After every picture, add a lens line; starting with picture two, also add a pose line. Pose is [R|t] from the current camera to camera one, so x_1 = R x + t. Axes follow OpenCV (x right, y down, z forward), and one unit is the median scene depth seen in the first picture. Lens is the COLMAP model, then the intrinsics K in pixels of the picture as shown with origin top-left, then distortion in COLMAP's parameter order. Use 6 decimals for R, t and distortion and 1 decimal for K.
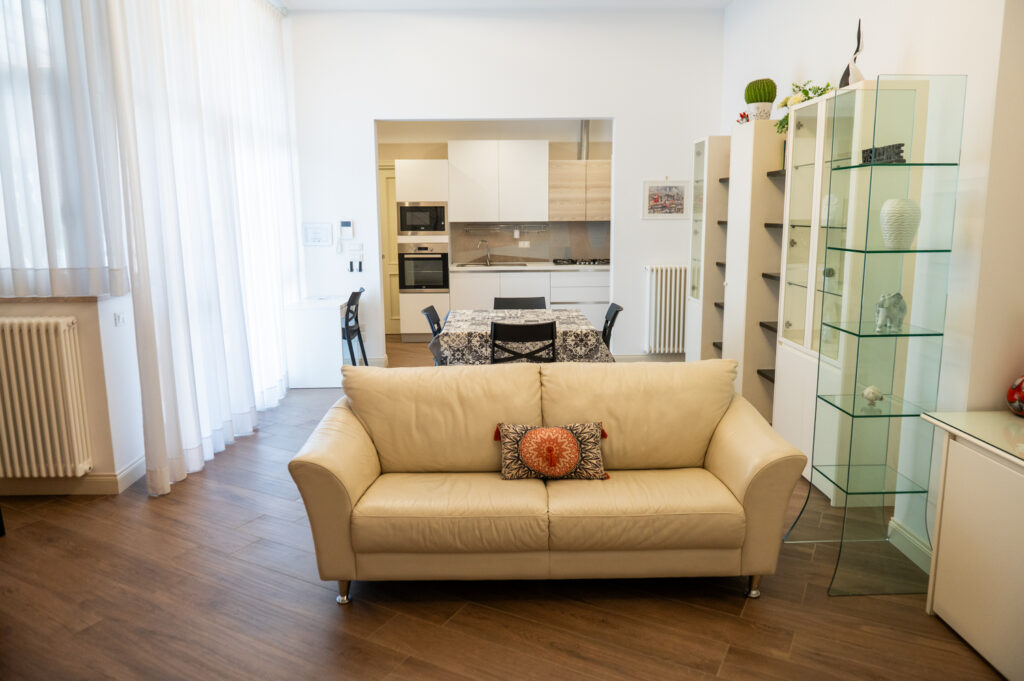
lens RADIAL K [[705.1, 0, 518.7], [0, 705.1, 329.6], [0, 0, 1]] dist [-0.018836, -0.000313]
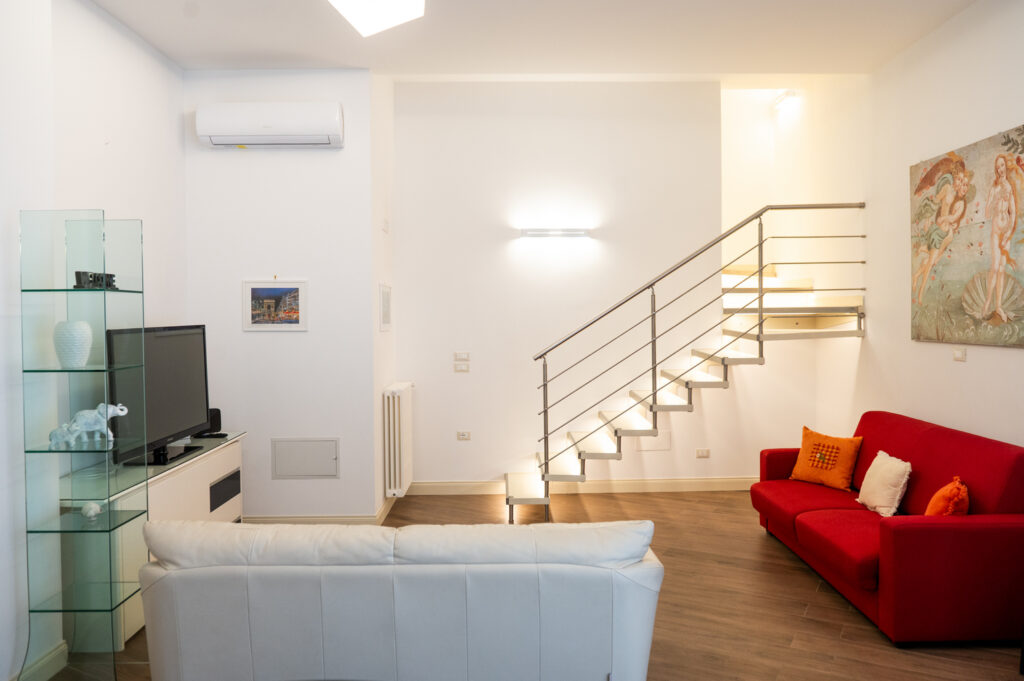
lens RADIAL K [[744.8, 0, 514.3], [0, 744.8, 315.6], [0, 0, 1]] dist [-0.004831, -0.002443]
pose [[-0.999790, 0.017452, 0.010734, -0.102623], [0.019060, 0.984425, 0.174768, -0.289805], [-0.007517, 0.174936, -0.984551, 1.612982]]
